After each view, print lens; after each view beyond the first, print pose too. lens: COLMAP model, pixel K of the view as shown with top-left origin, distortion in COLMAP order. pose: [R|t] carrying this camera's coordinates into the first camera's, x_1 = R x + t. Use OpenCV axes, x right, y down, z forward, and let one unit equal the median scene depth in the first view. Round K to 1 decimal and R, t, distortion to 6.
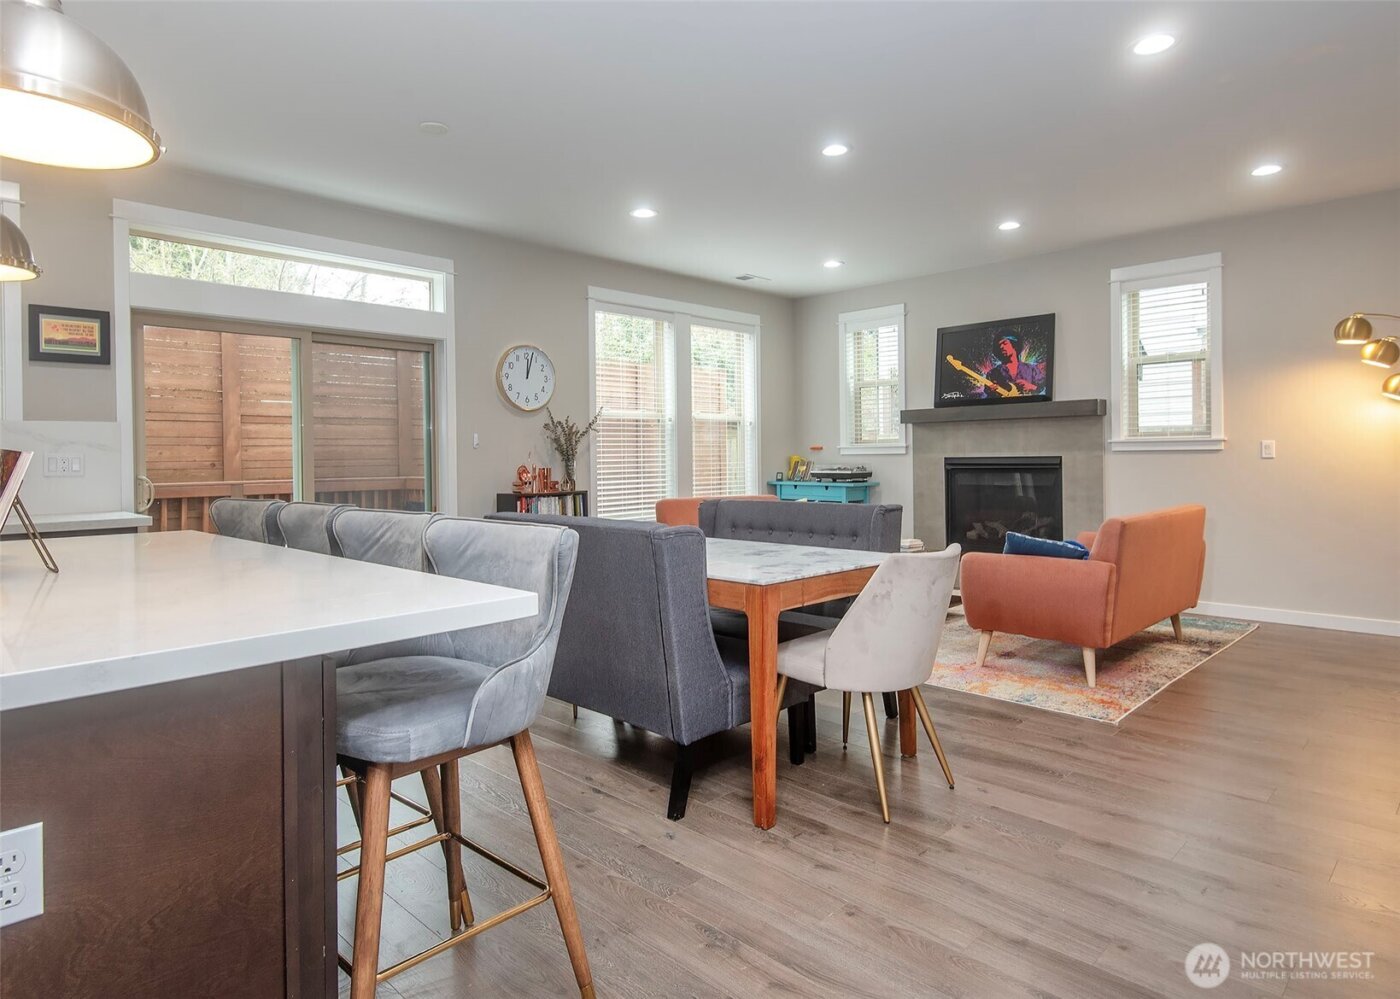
lens RADIAL K [[778.2, 0, 697.5], [0, 778.2, 458.5], [0, 0, 1]] dist [0.002553, 0.000183]
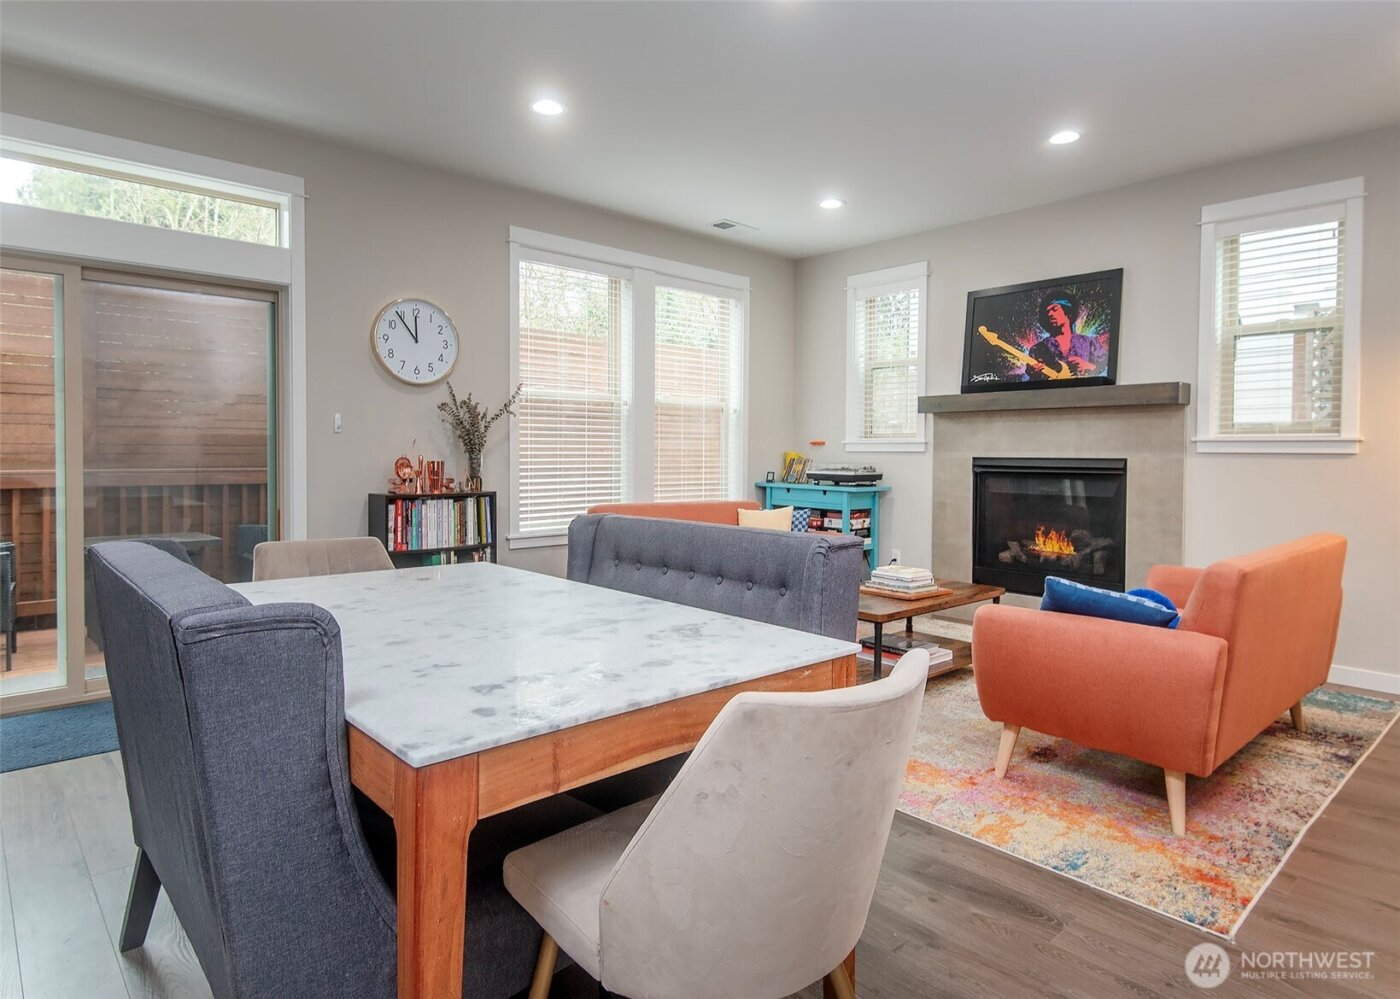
lens RADIAL K [[820.0, 0, 702.2], [0, 820.0, 468.7], [0, 0, 1]] dist [-0.002361, -0.001477]
pose [[0.999396, 0.019651, -0.028661, 0.077683], [-0.019117, 0.999641, 0.018769, -0.000277], [0.029020, -0.018210, 0.999413, 0.188972]]
